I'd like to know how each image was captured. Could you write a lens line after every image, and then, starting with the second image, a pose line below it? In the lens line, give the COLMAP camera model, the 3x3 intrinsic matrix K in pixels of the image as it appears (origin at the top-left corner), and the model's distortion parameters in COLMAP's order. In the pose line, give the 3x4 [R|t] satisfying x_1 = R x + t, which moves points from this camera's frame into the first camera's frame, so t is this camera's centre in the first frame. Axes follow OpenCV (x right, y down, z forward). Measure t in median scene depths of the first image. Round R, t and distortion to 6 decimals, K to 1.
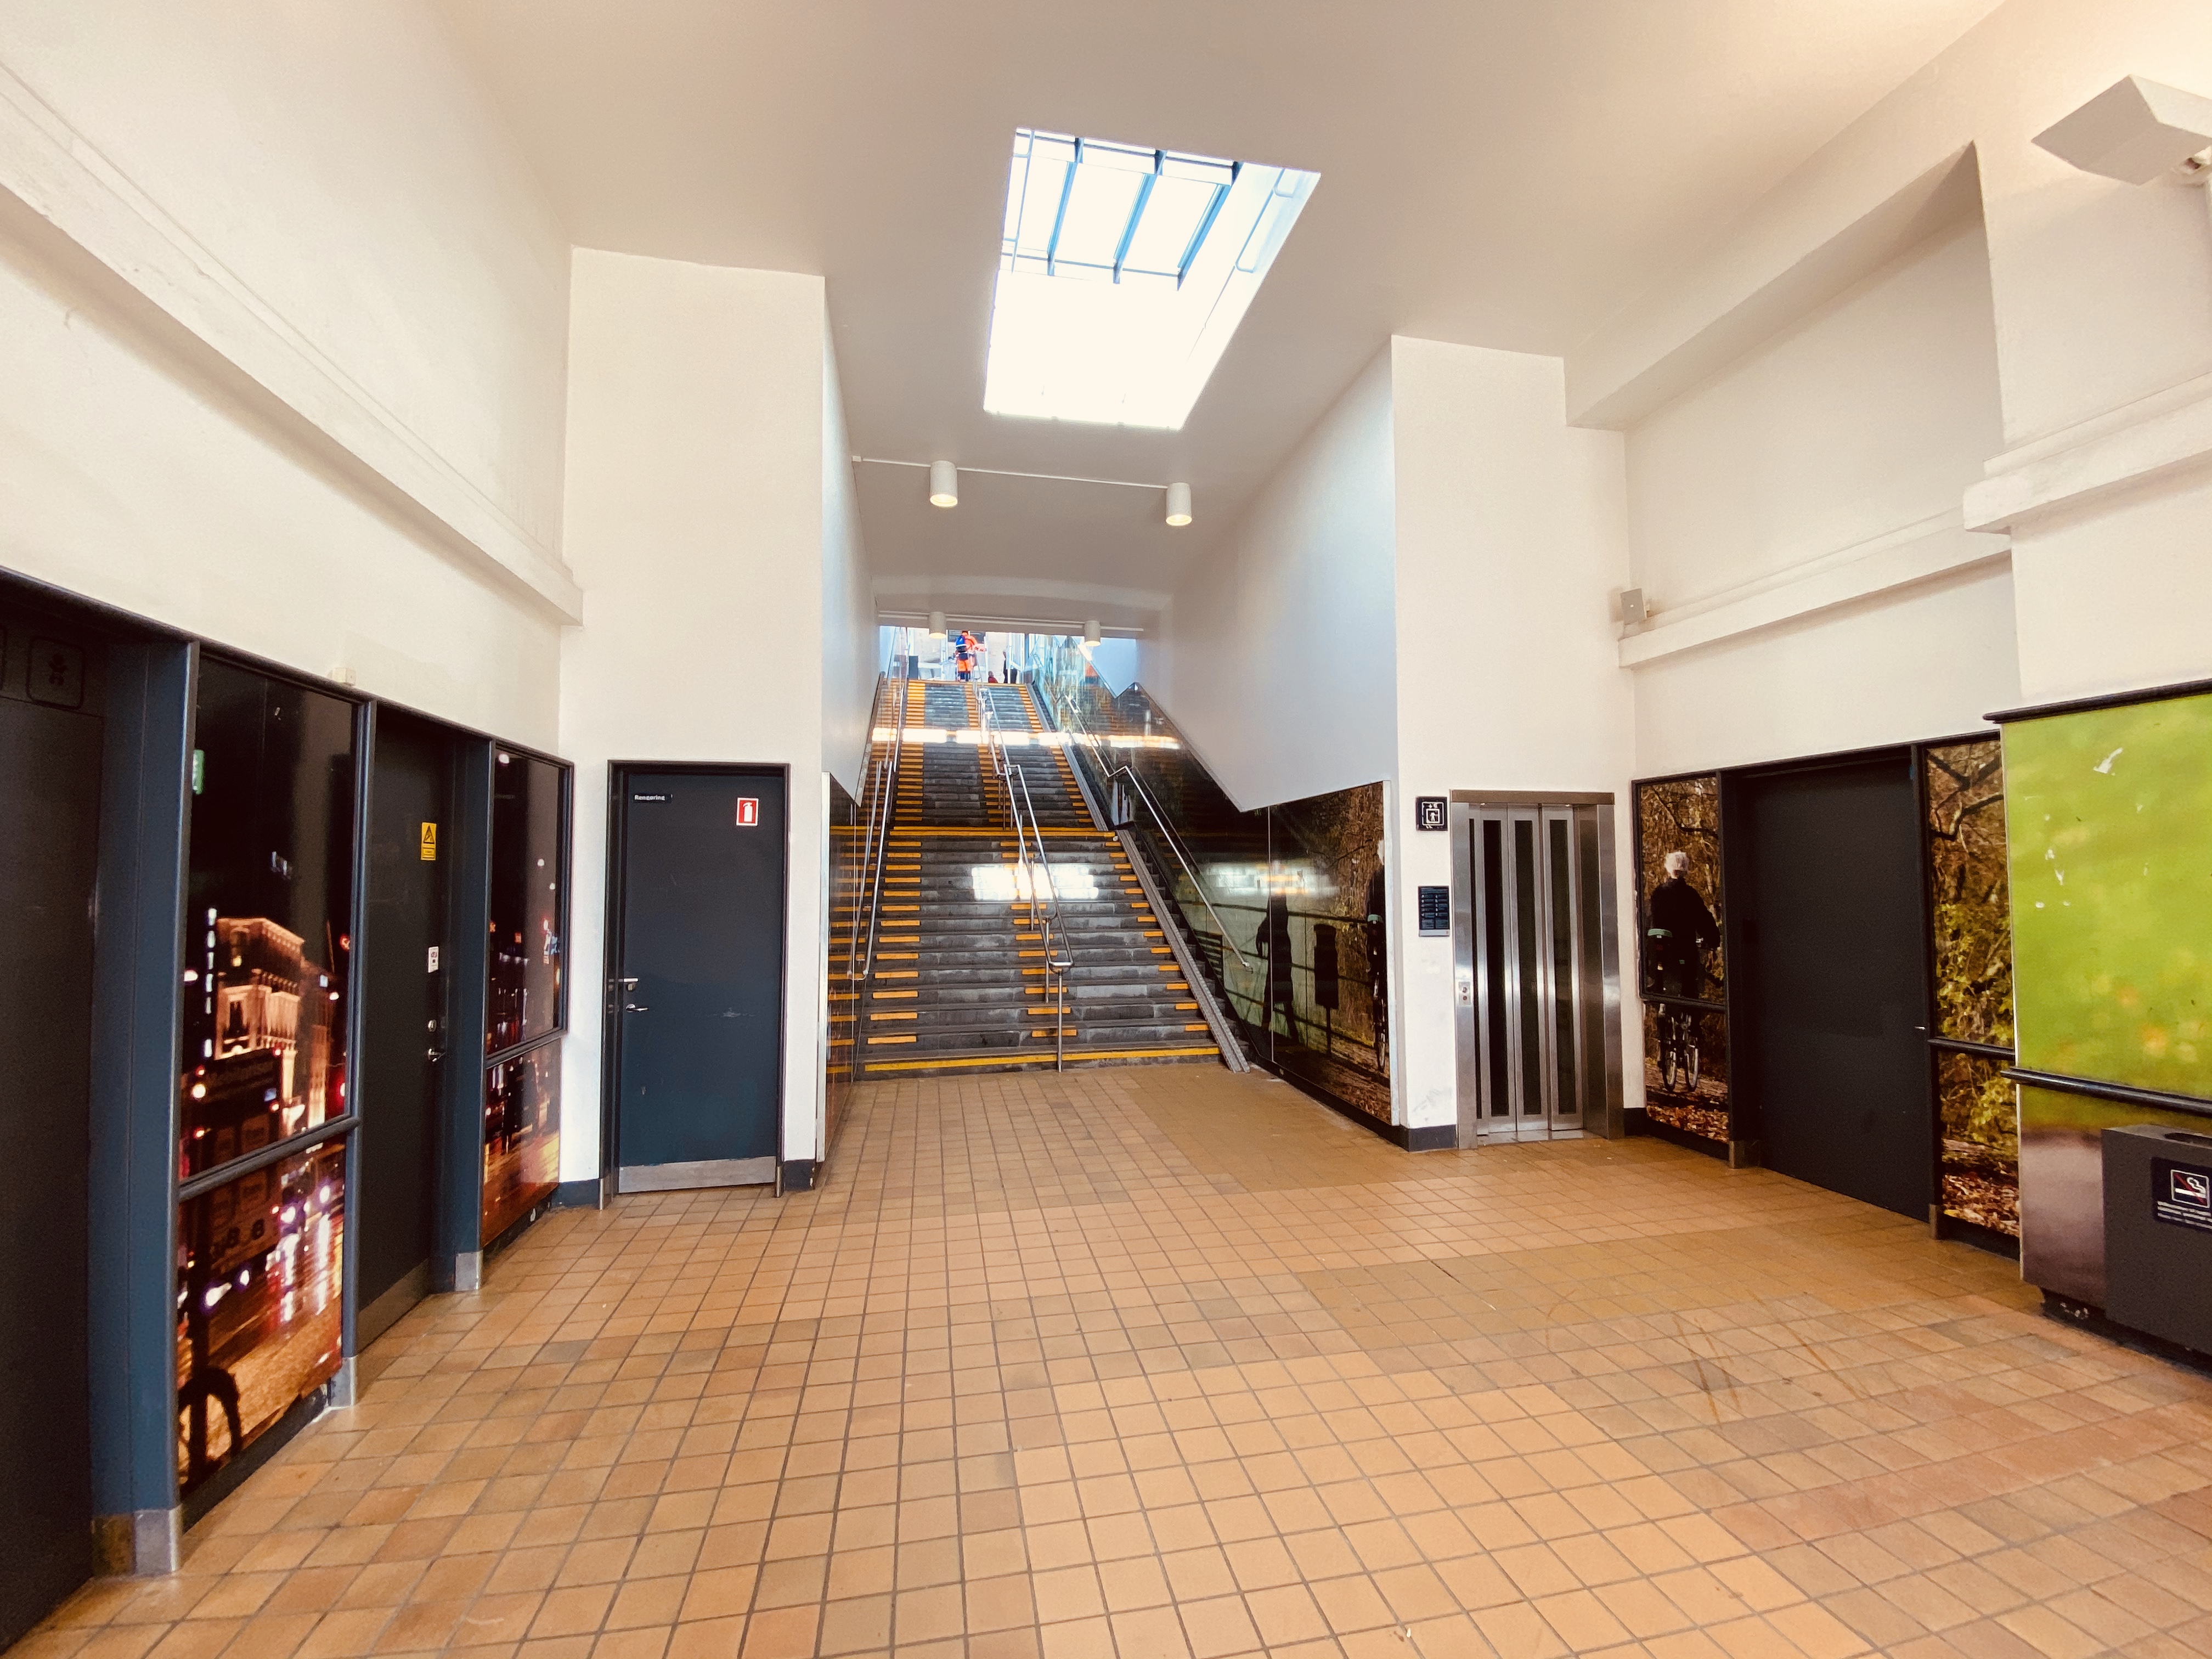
lens RADIAL K [[898.1, 0, 1099.1], [0, 898.1, 833.6], [0, 0, 1]] dist [0.011522, -0.017148]
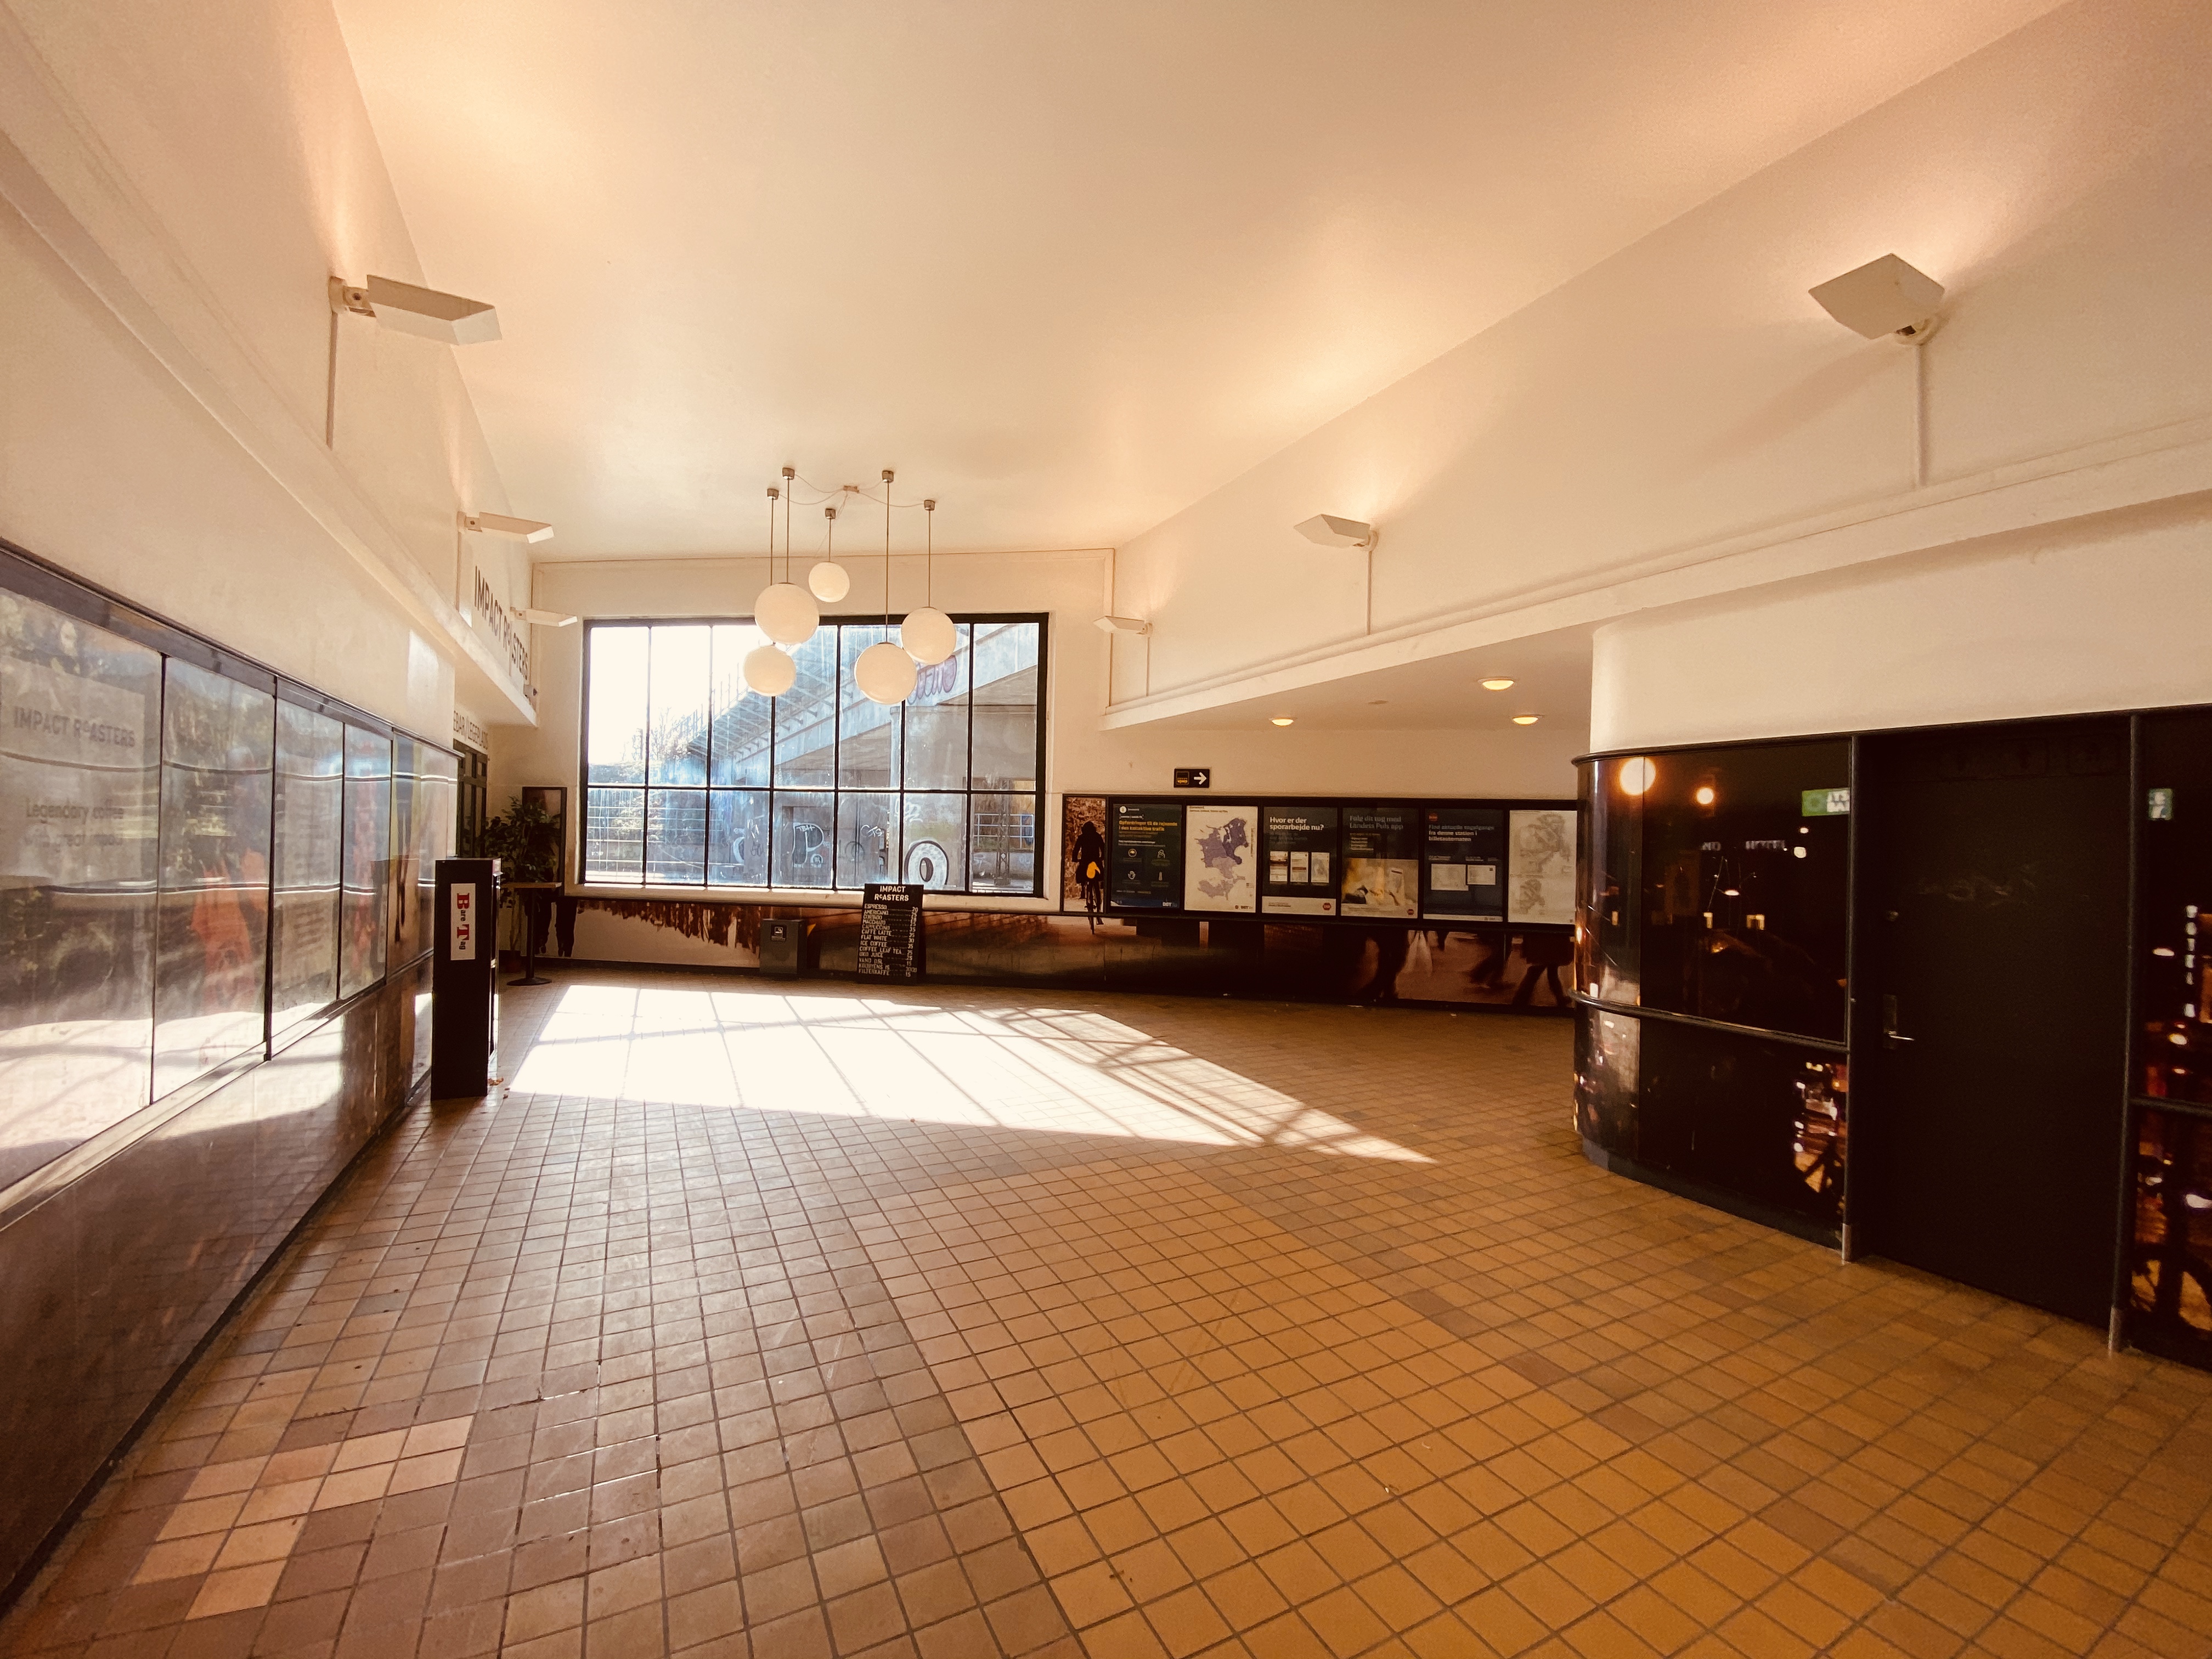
lens RADIAL K [[898.1, 0, 1099.1], [0, 898.1, 833.6], [0, 0, 1]] dist [0.011522, -0.017148]
pose [[-0.959100, -0.016770, -0.282571, 0.939029], [0.000094, 0.998225, -0.059562, 0.055941], [0.283068, -0.057152, -0.957396, 1.819285]]
